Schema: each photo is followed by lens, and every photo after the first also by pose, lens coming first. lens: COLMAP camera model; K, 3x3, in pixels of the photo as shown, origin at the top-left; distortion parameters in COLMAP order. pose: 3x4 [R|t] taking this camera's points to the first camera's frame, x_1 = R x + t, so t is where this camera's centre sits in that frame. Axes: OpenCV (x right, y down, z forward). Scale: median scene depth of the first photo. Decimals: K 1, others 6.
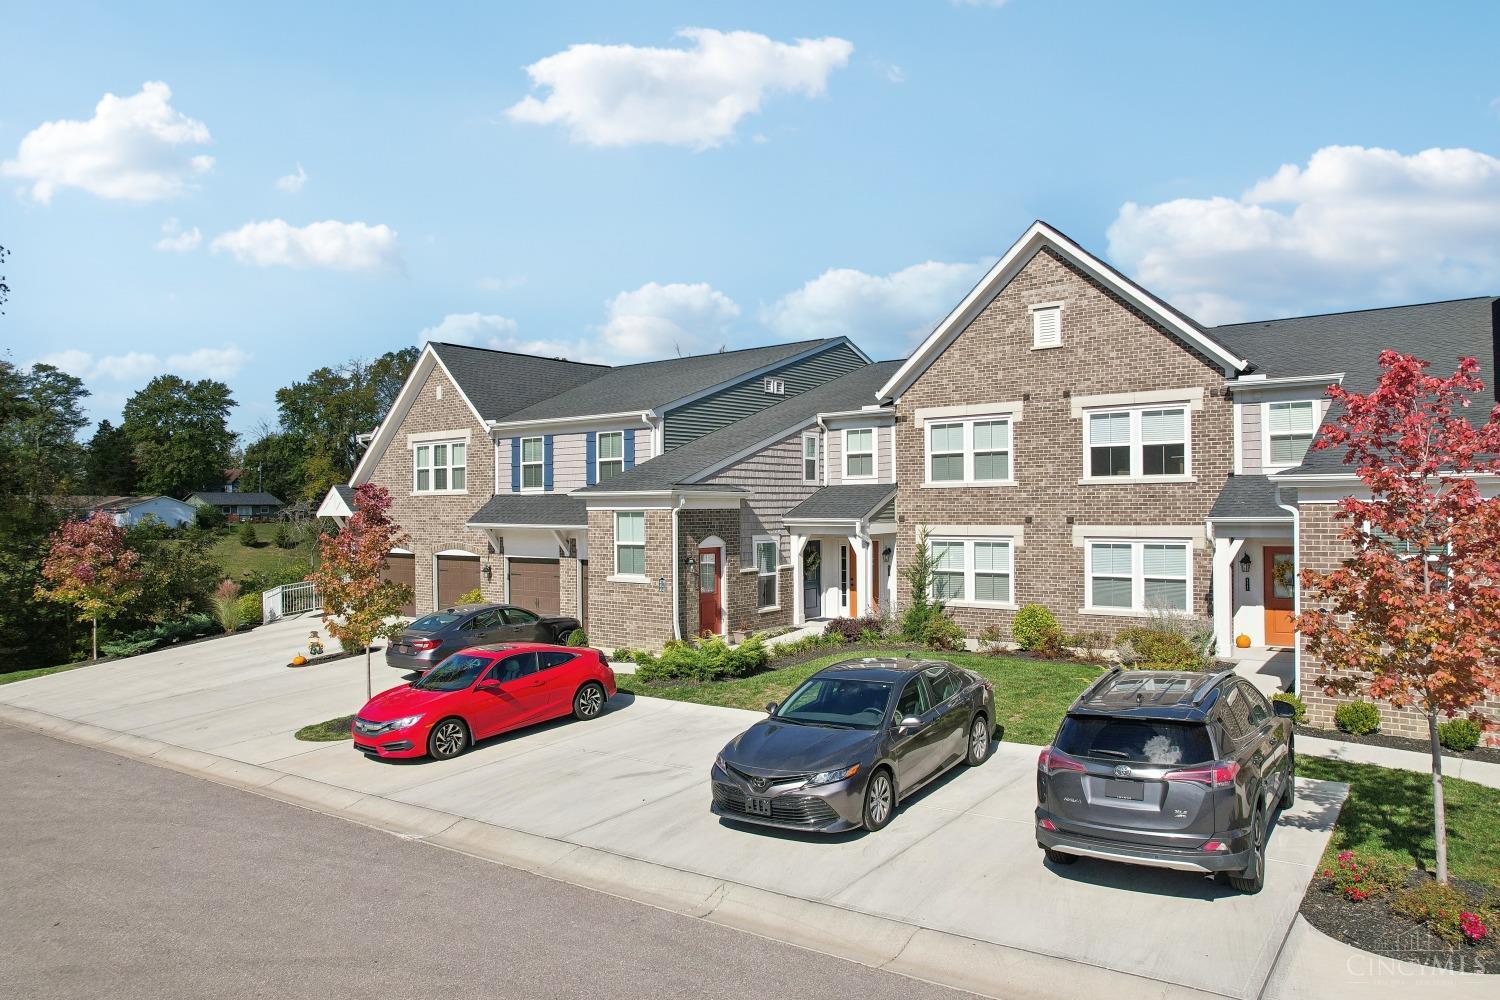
lens RADIAL K [[961.4, 0, 750.0], [0, 961.4, 500.0], [0, 0, 1]] dist [-0.021876, 0.002879]
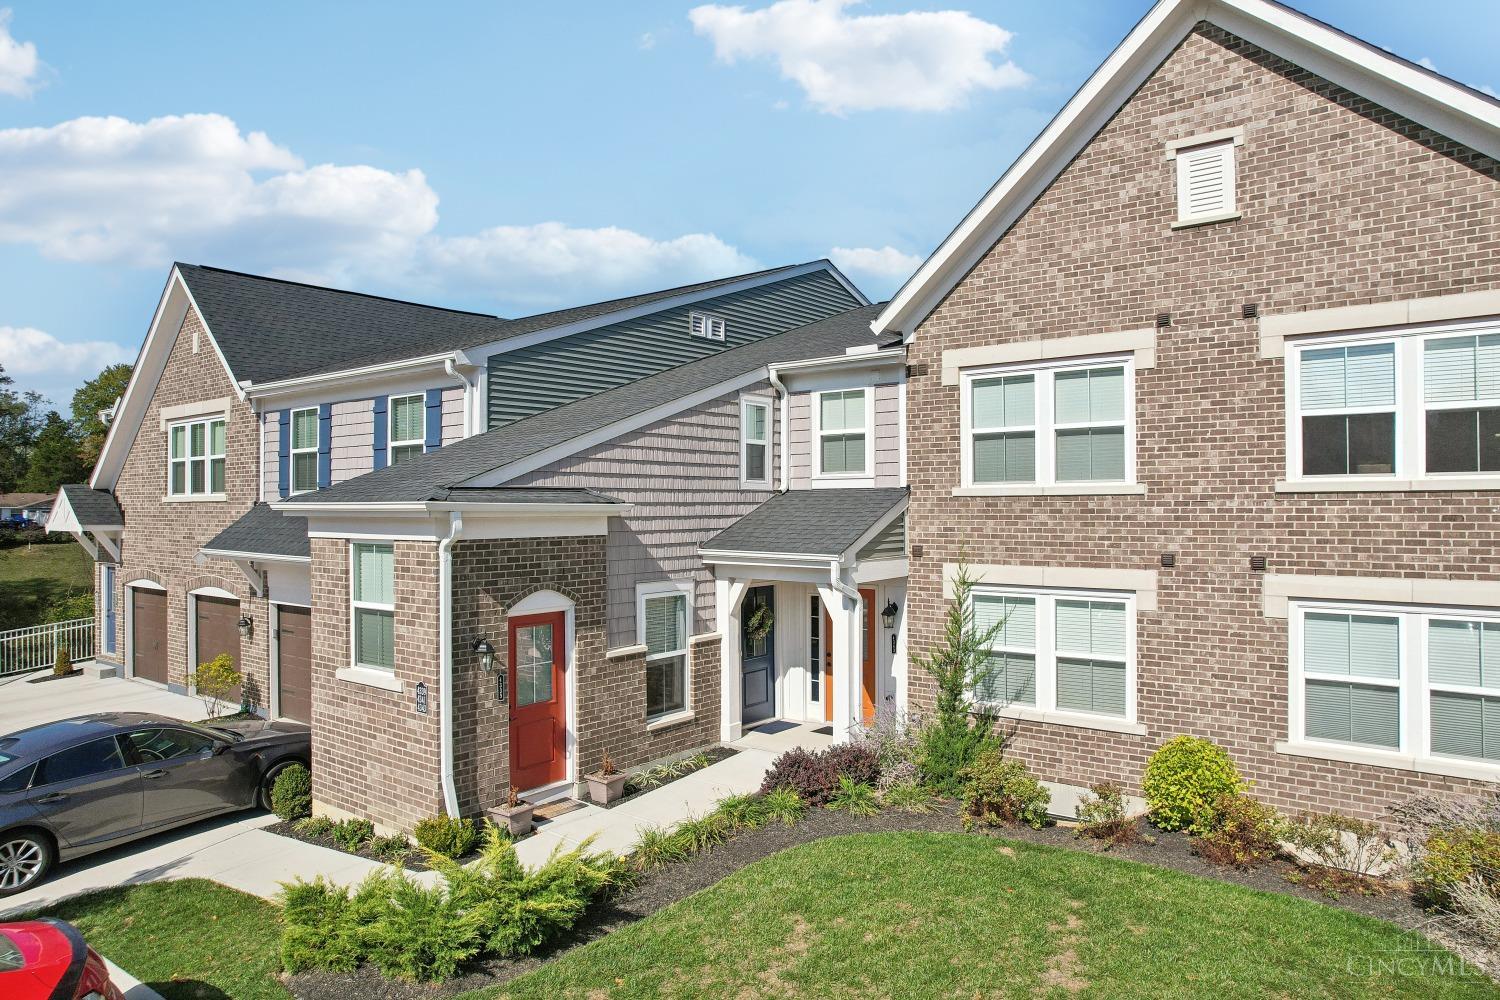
lens RADIAL K [[961.4, 0, 750.0], [0, 961.4, 500.0], [0, 0, 1]] dist [-0.021876, 0.002879]
pose [[0.999978, 0.003710, -0.005499, 0.066621], [-0.003704, 0.999992, 0.001154, -0.010345], [0.005504, -0.001134, 0.999984, 0.460036]]
